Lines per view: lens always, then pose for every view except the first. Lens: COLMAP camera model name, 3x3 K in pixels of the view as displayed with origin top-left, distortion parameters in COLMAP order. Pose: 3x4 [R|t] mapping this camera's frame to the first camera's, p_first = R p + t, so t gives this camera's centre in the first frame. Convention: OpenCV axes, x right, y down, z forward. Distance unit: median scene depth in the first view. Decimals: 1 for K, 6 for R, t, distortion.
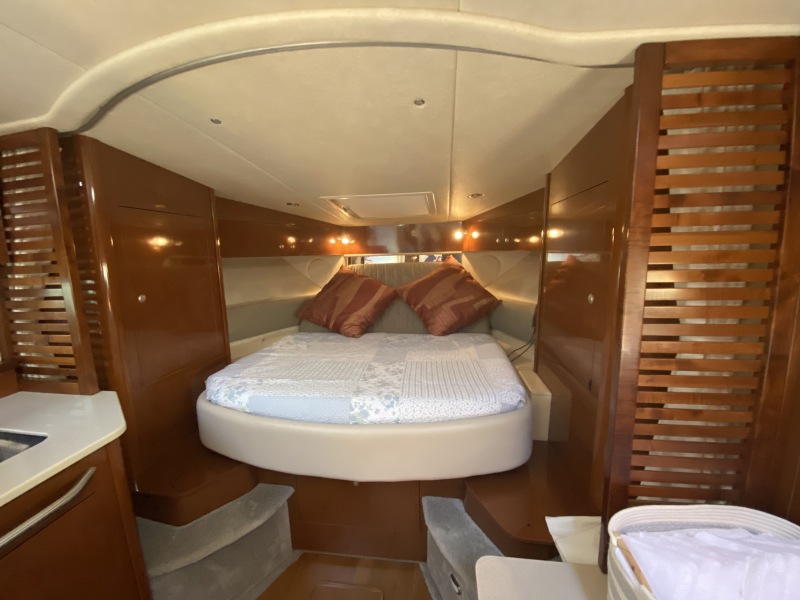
lens RADIAL K [[323.0, 0, 404.1], [0, 323.0, 302.9], [0, 0, 1]] dist [0.002512, -0.009557]
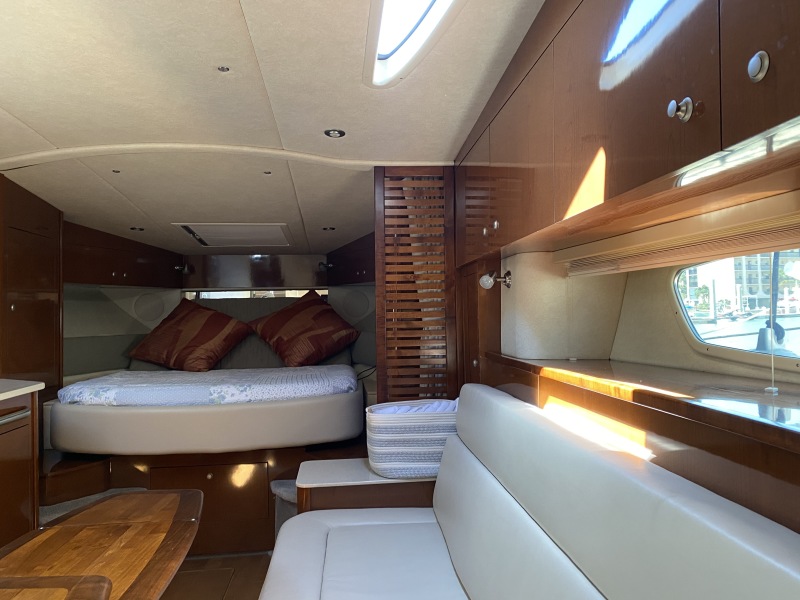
lens RADIAL K [[614.9, 0, 406.6], [0, 614.9, 303.8], [0, 0, 1]] dist [0.049330, -0.067081]
pose [[0.974394, 0.007042, 0.224735, 0.031627], [0.032017, 0.984979, -0.169682, 0.408328], [-0.222554, 0.172533, 0.959532, -1.474482]]
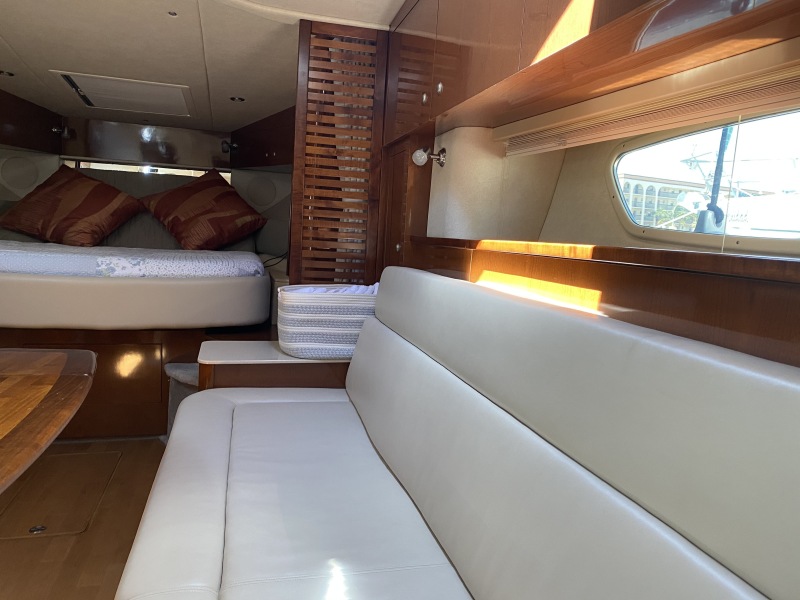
lens RADIAL K [[614.9, 0, 406.4], [0, 614.9, 301.8], [0, 0, 1]] dist [0.049330, -0.067081]
pose [[0.921350, 0.033082, 0.387324, -0.008115], [-0.020112, 0.999094, -0.037493, 0.506024], [-0.388214, 0.026754, 0.921181, -1.336422]]
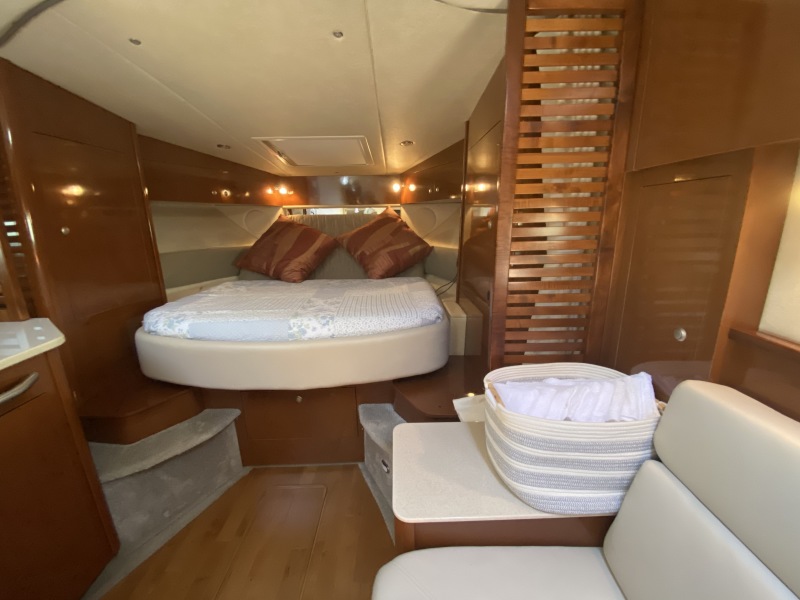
lens RADIAL K [[323.0, 0, 403.1], [0, 323.0, 302.1], [0, 0, 1]] dist [0.002512, -0.009557]
pose [[0.989254, -0.028223, 0.143454, 0.064613], [0.015617, 0.995976, 0.088253, 0.145320], [-0.145367, -0.085065, 0.985714, -0.141567]]
